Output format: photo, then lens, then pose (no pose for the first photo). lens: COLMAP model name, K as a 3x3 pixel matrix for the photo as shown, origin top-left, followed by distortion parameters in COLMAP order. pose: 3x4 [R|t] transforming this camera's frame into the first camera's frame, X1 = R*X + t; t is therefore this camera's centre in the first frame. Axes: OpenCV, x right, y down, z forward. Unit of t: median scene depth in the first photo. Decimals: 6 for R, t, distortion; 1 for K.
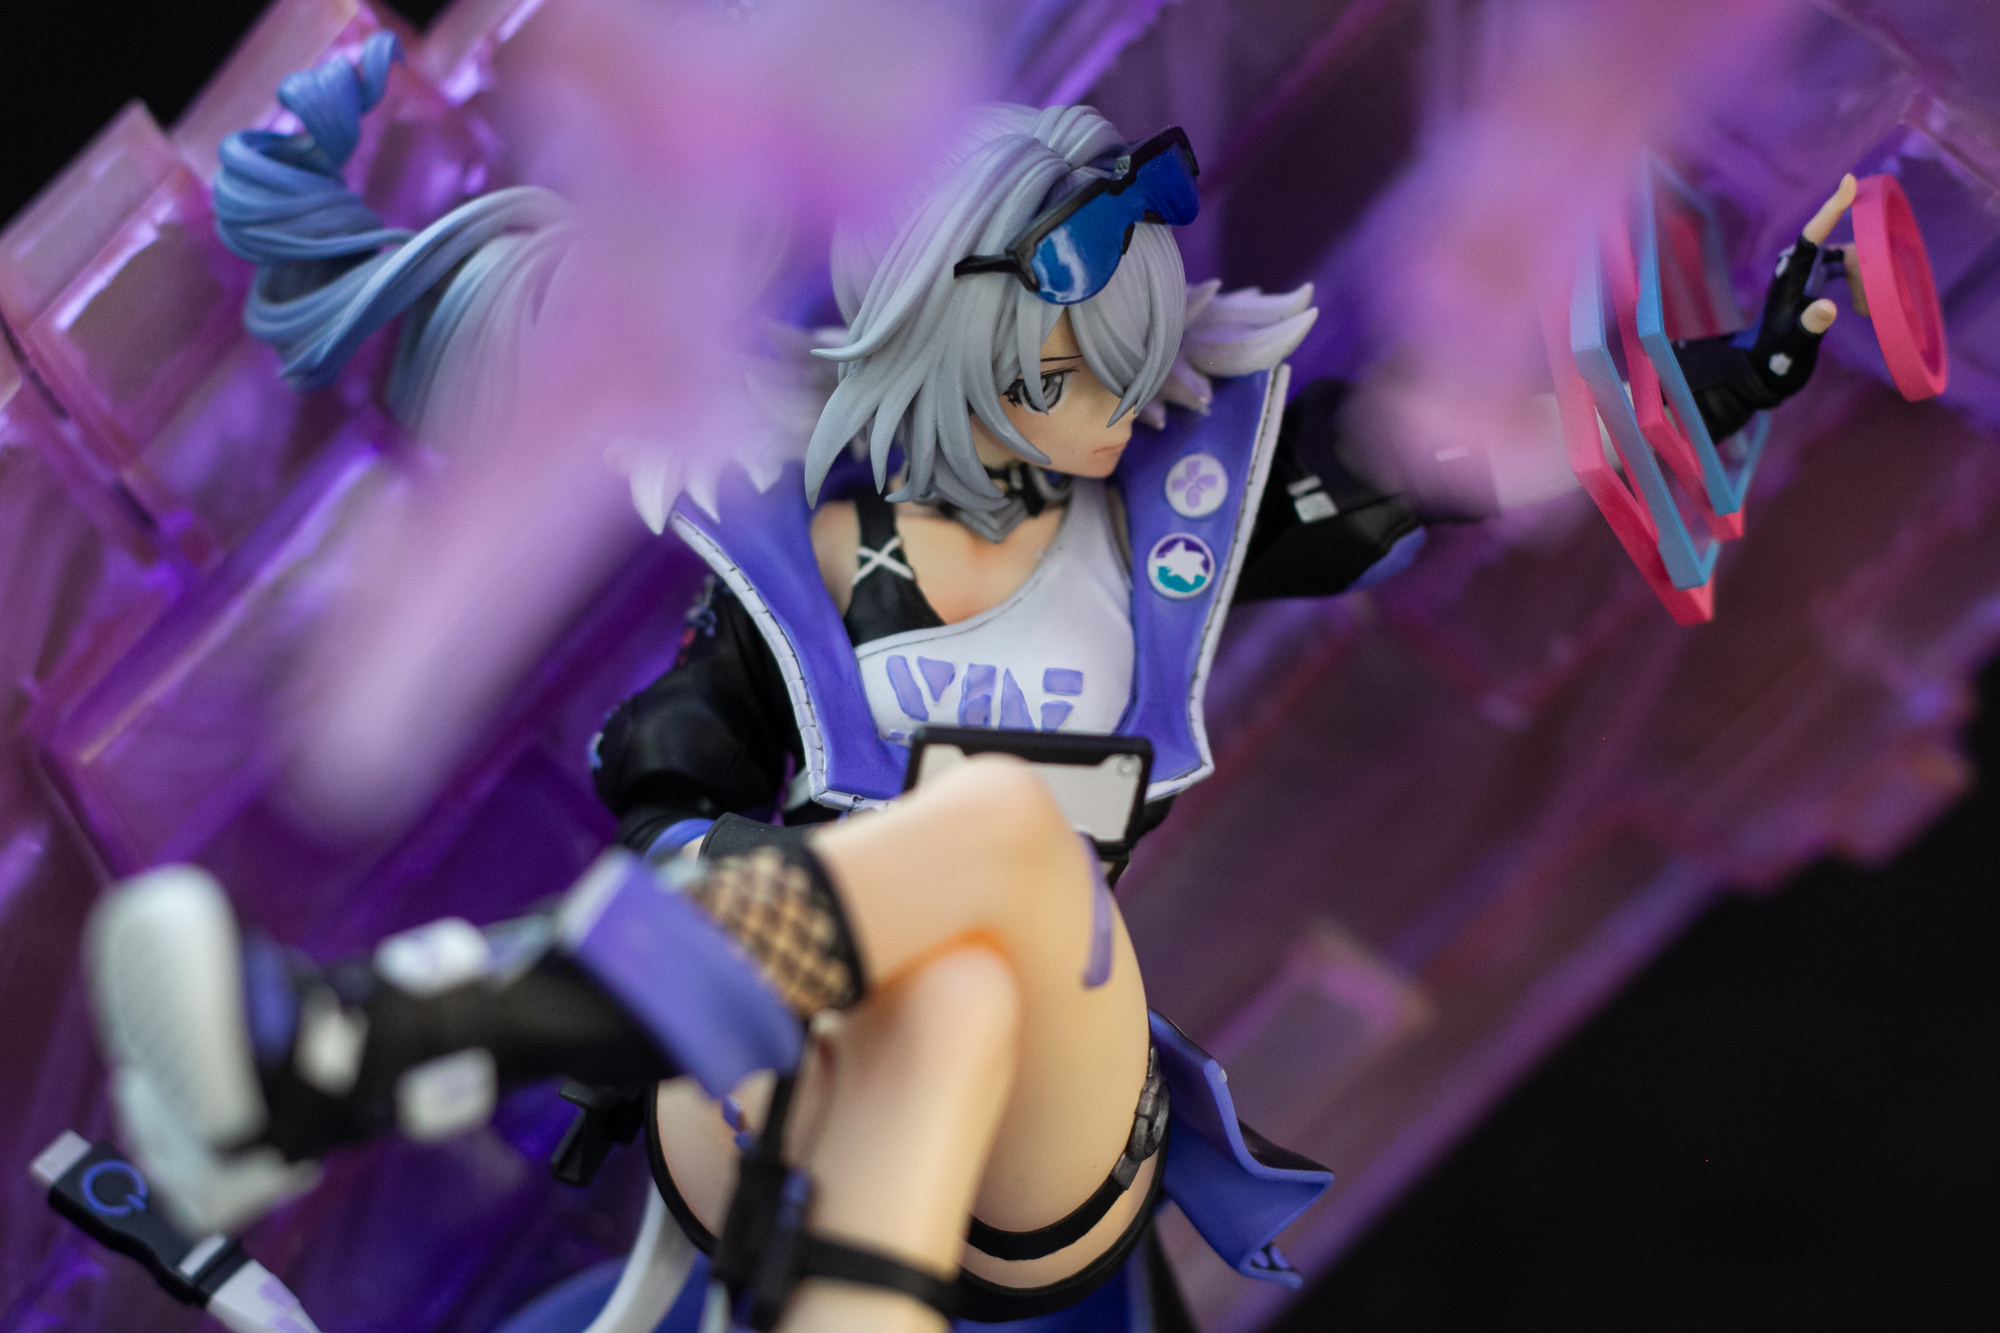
lens RADIAL K [[5203.5, 0, 999.4], [0, 5203.5, 675.3], [0, 0, 1]] dist [-0.125770, 0.000000]
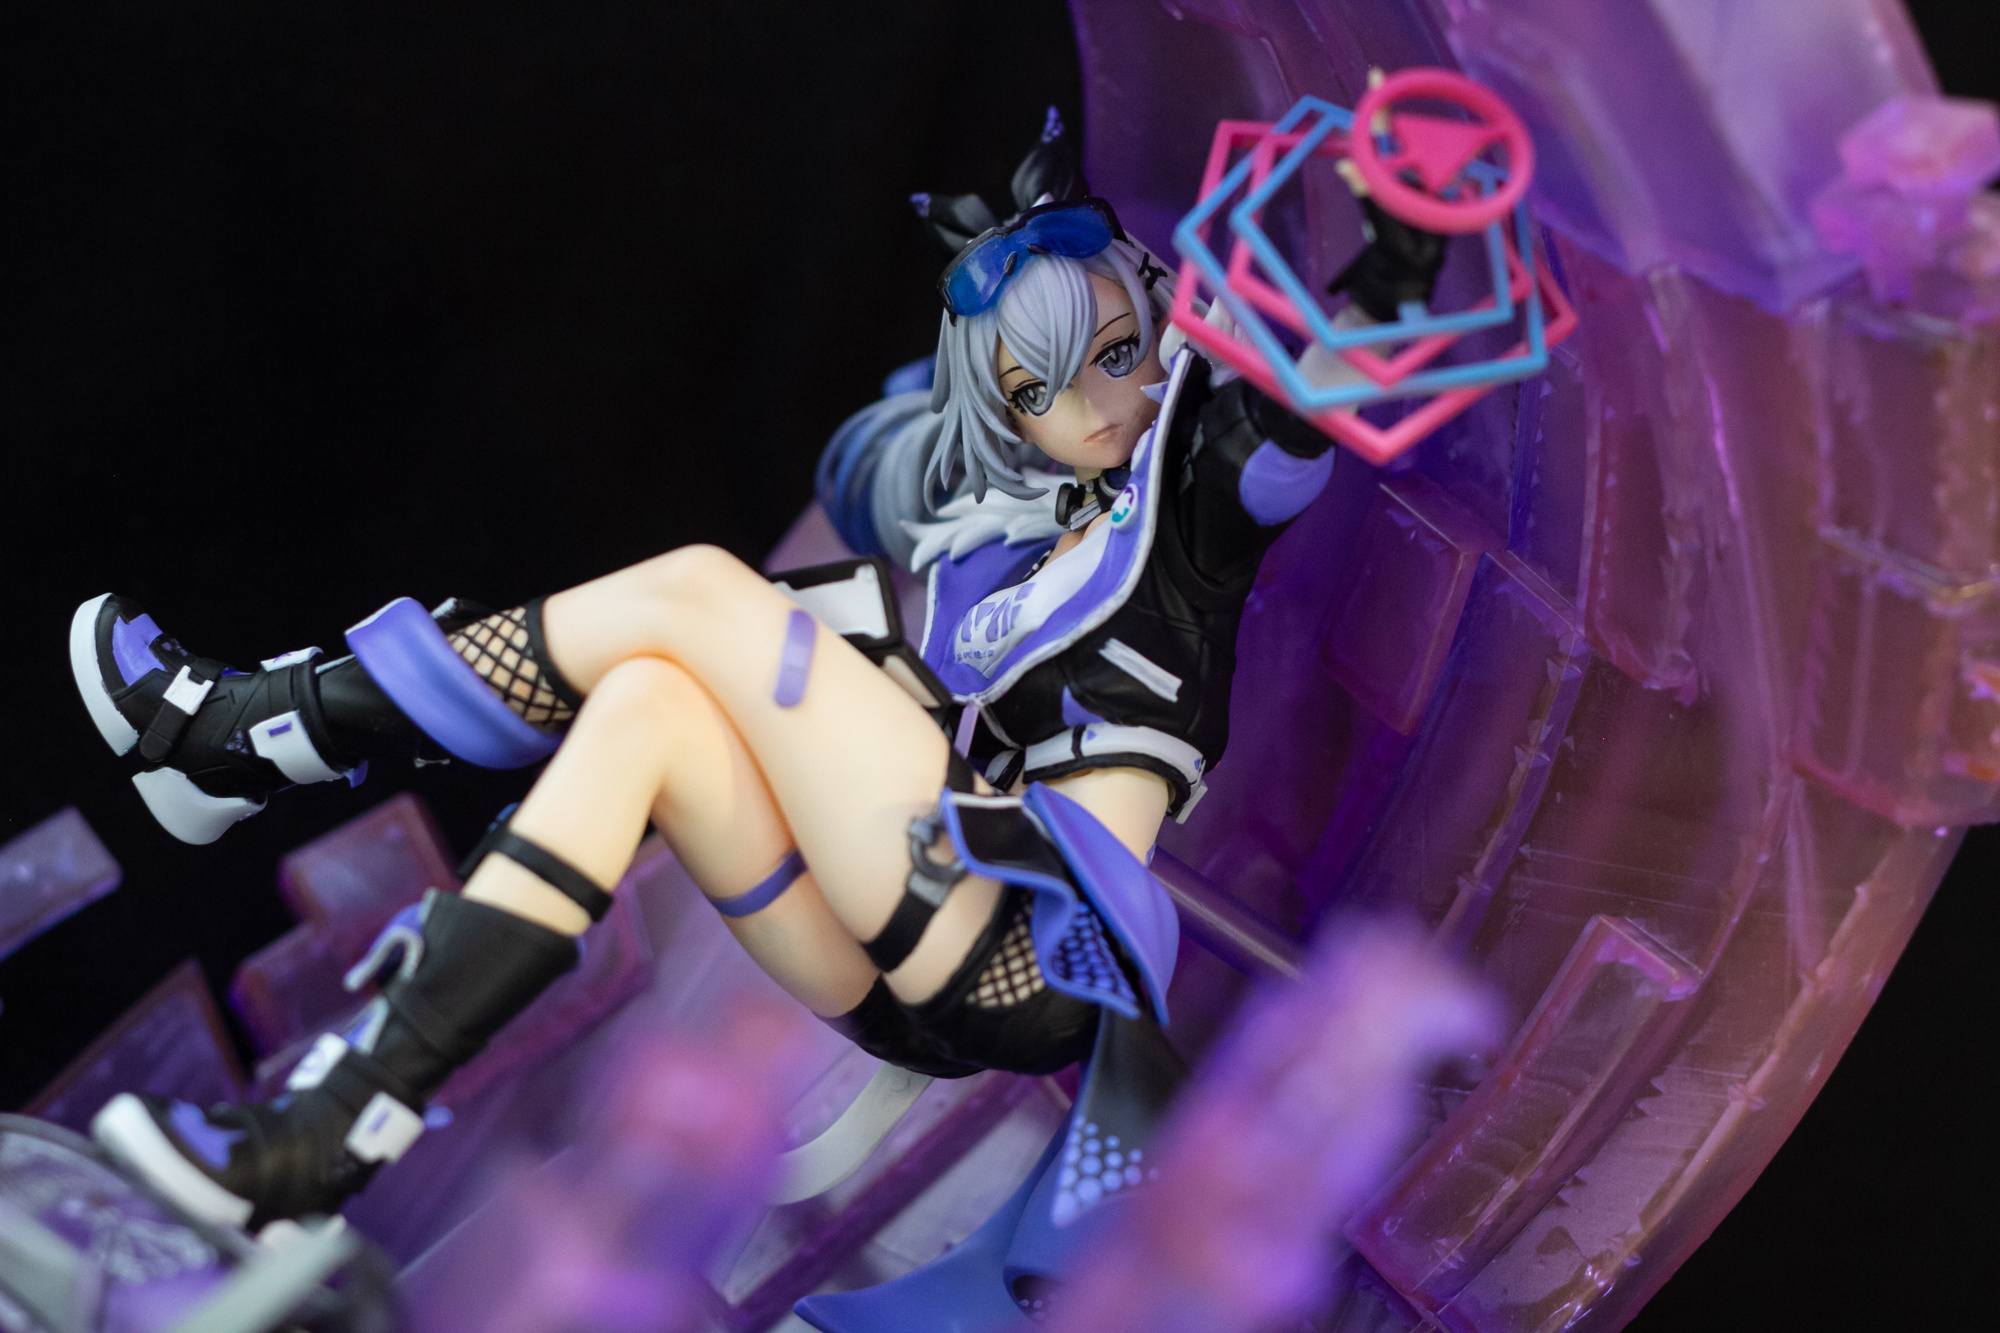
lens RADIAL K [[5203.5, 0, 904.3], [0, 5203.5, 719.9], [0, 0, 1]] dist [-0.125770, 0.000000]
pose [[0.498493, -0.220477, -0.838388, 1.129169], [-0.148771, 0.931012, -0.333292, 0.490392], [0.854033, 0.290872, 0.431303, 0.384703]]
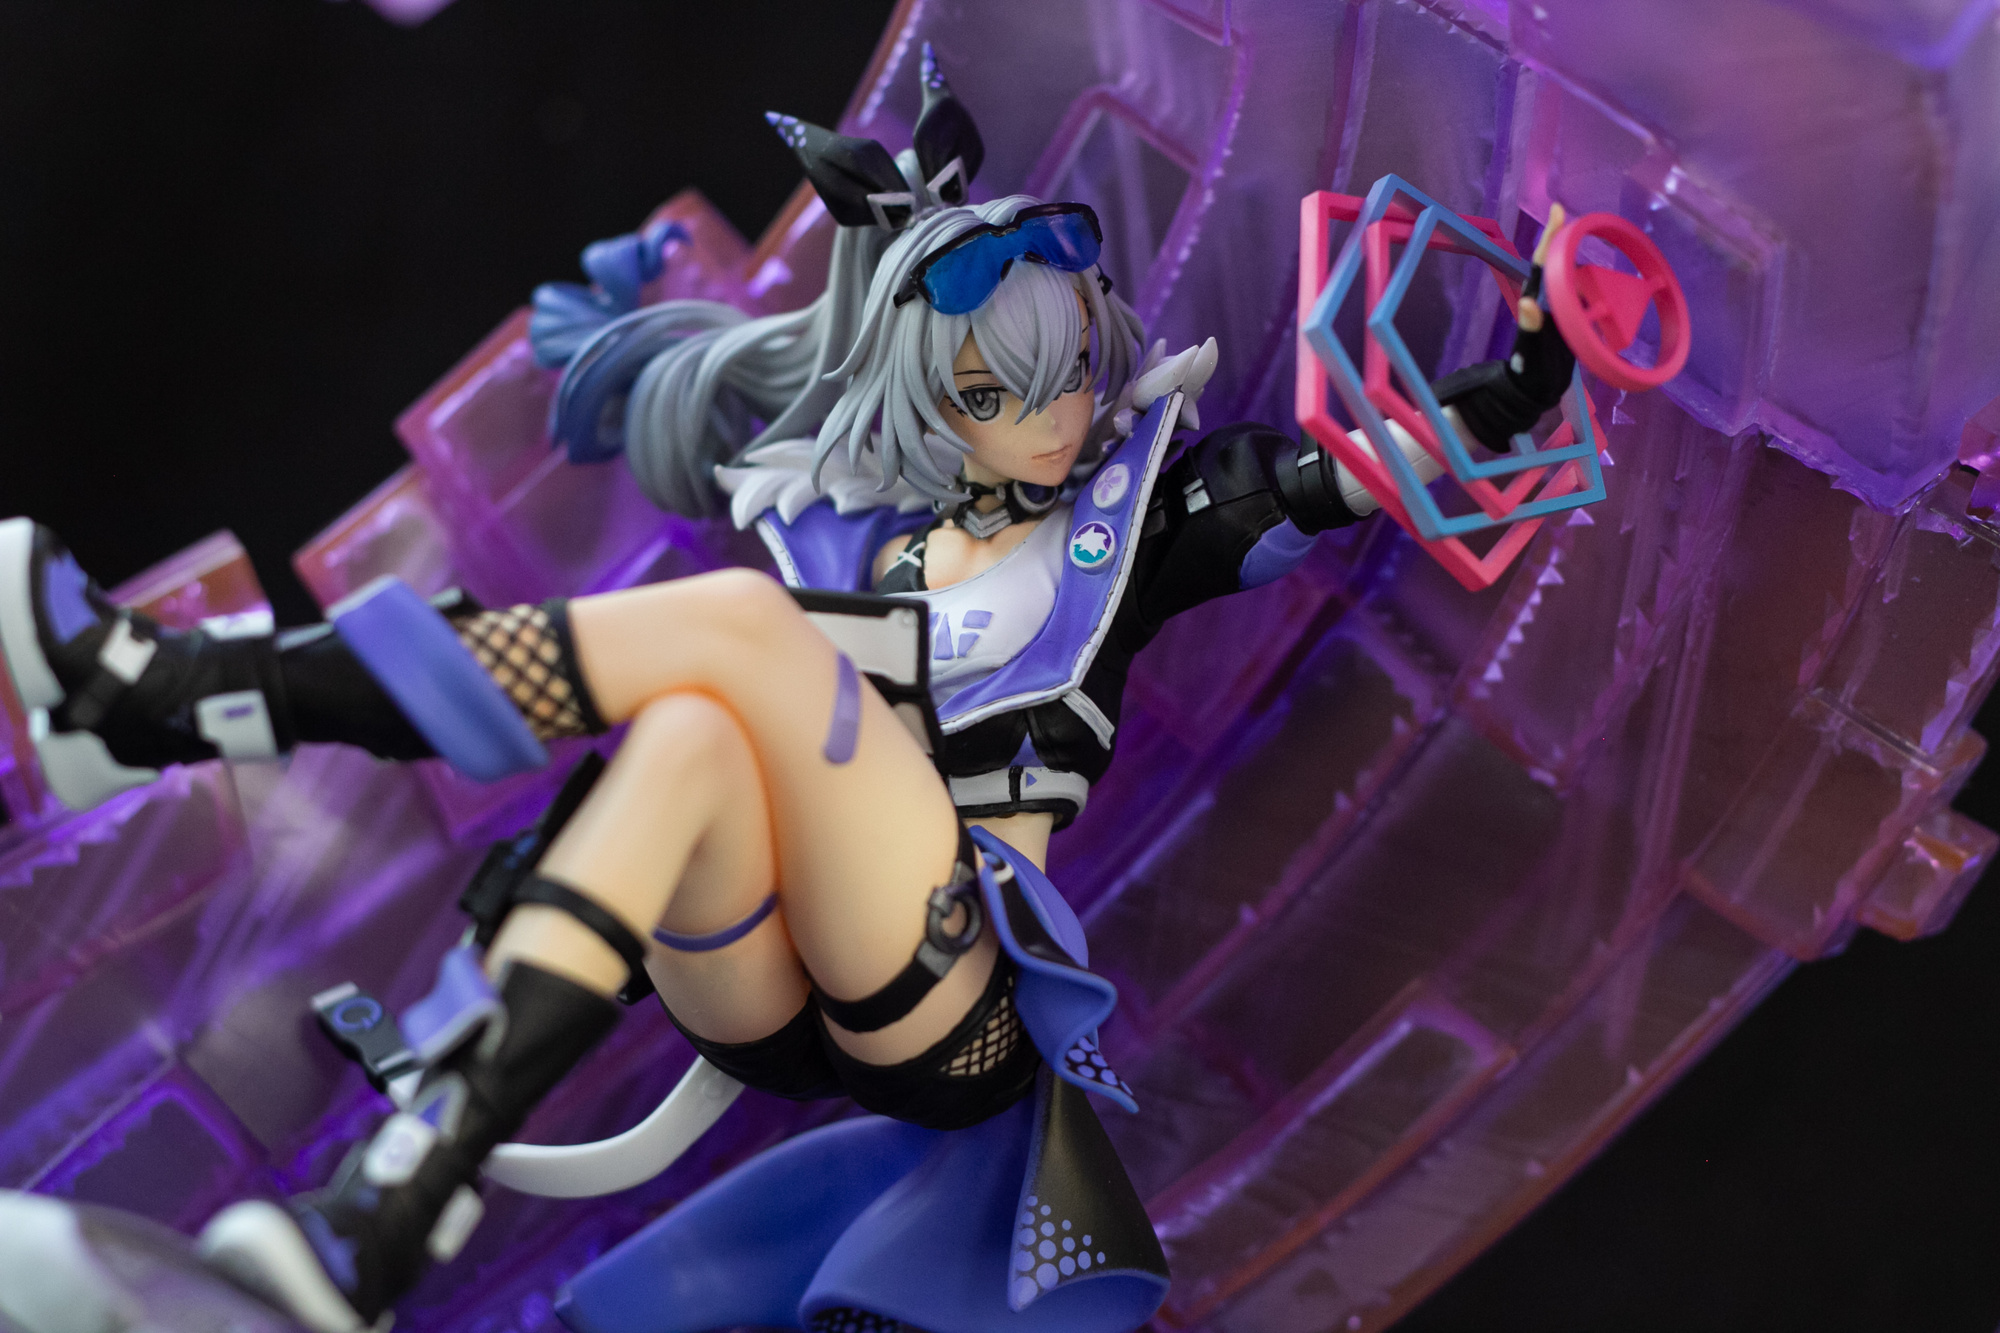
lens RADIAL K [[5203.5, 0, 931.8], [0, 5203.5, 715.3], [0, 0, 1]] dist [-0.125770, 0.000000]
pose [[0.866551, -0.019258, -0.498717, 0.643973], [-0.114218, 0.965084, -0.235727, 0.328965], [0.485843, 0.261232, 0.834095, -0.084540]]
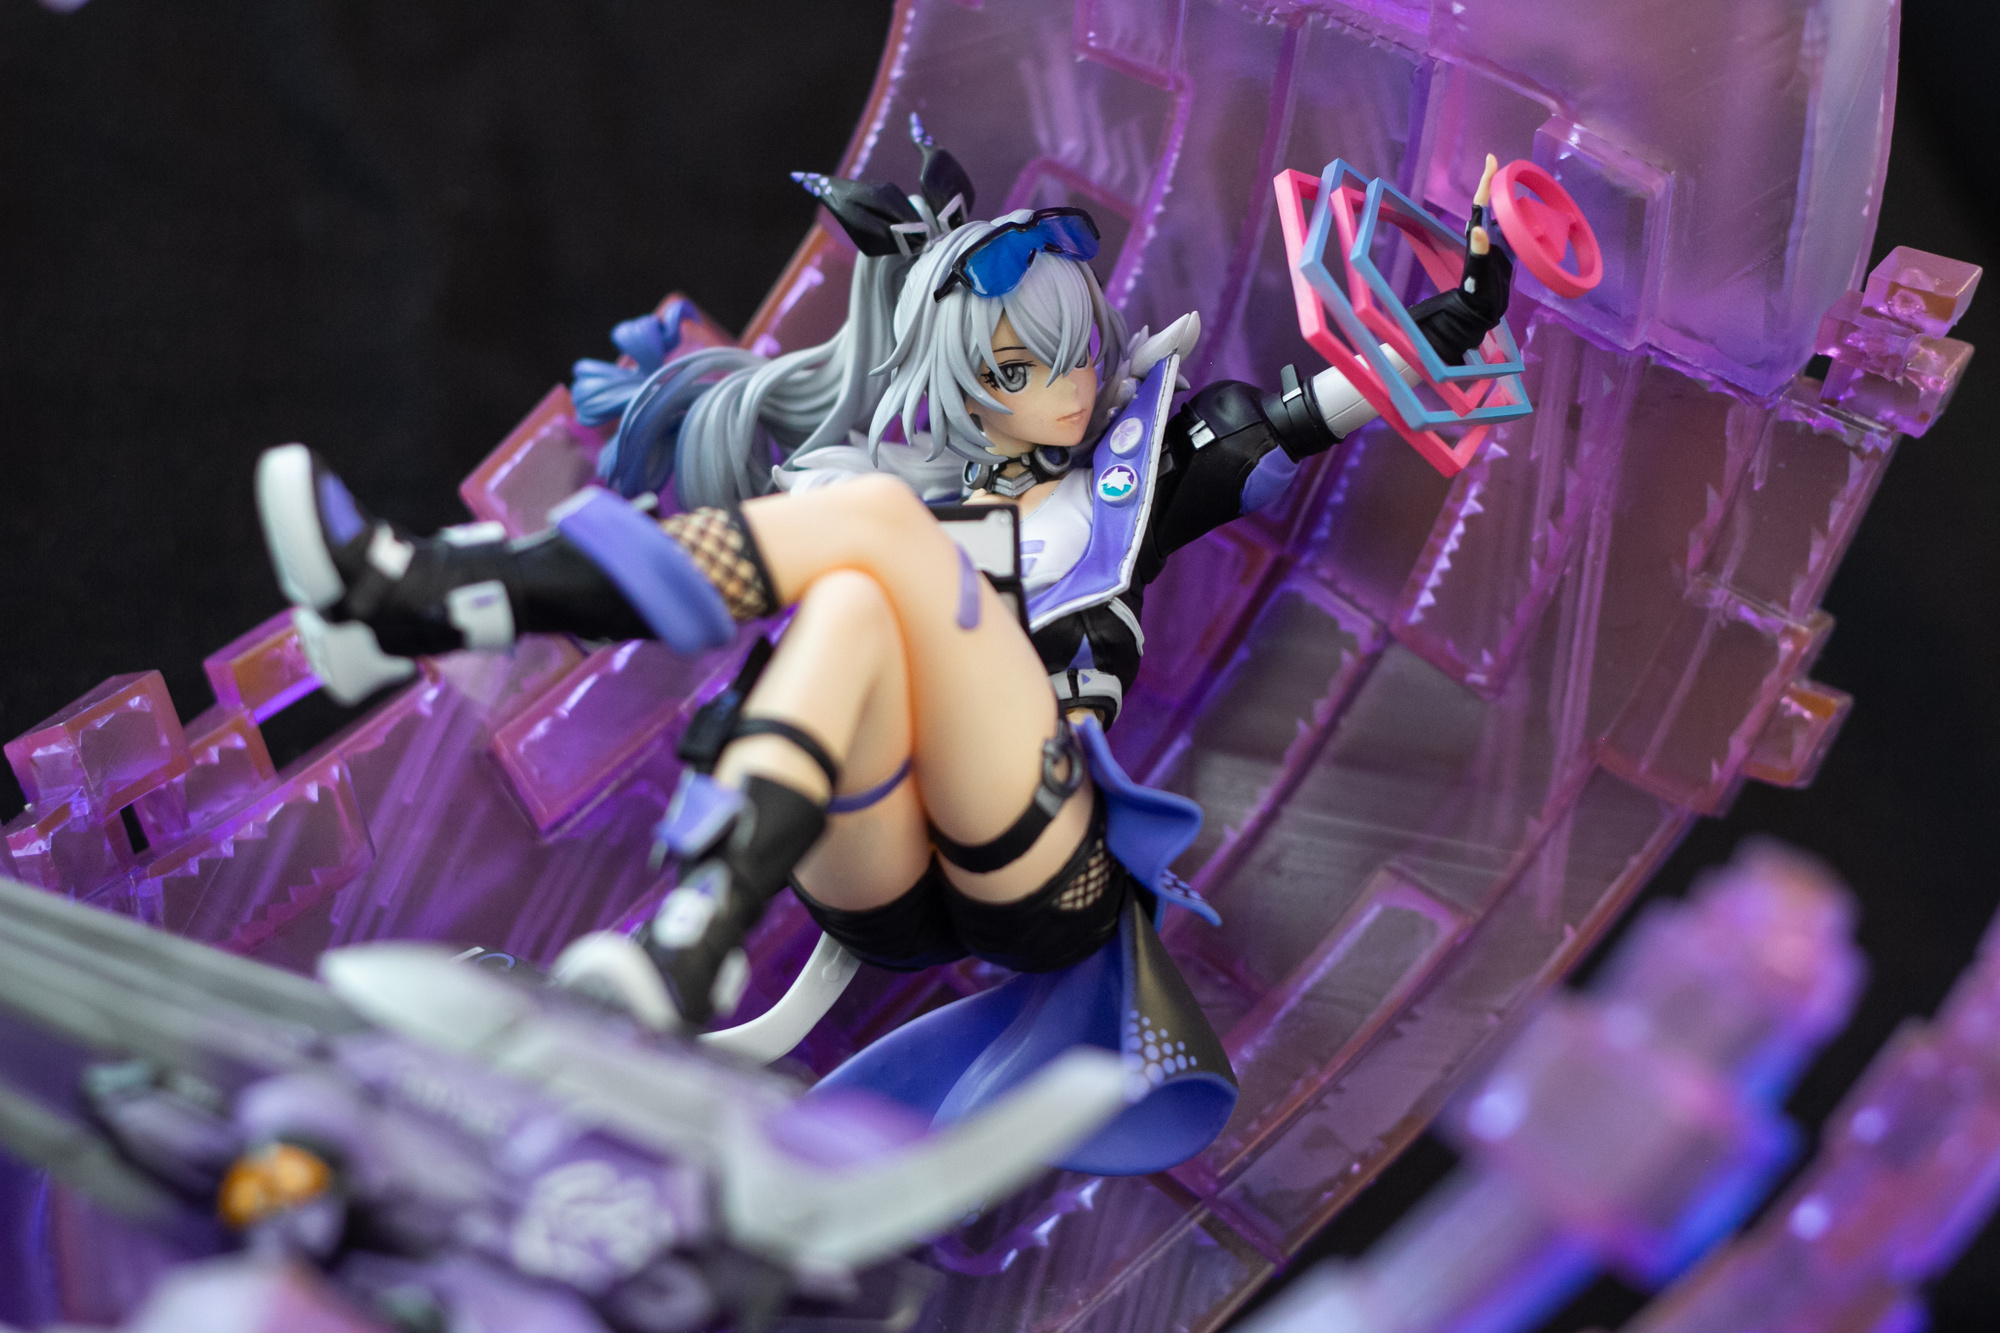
lens RADIAL K [[5203.5, 0, 983.4], [0, 5203.5, 663.2], [0, 0, 1]] dist [-0.125770, 0.000000]
pose [[0.927271, -0.161886, -0.337581, 0.513430], [0.014788, 0.916816, -0.399035, 0.647543], [0.374098, 0.365022, 0.852532, -0.317880]]
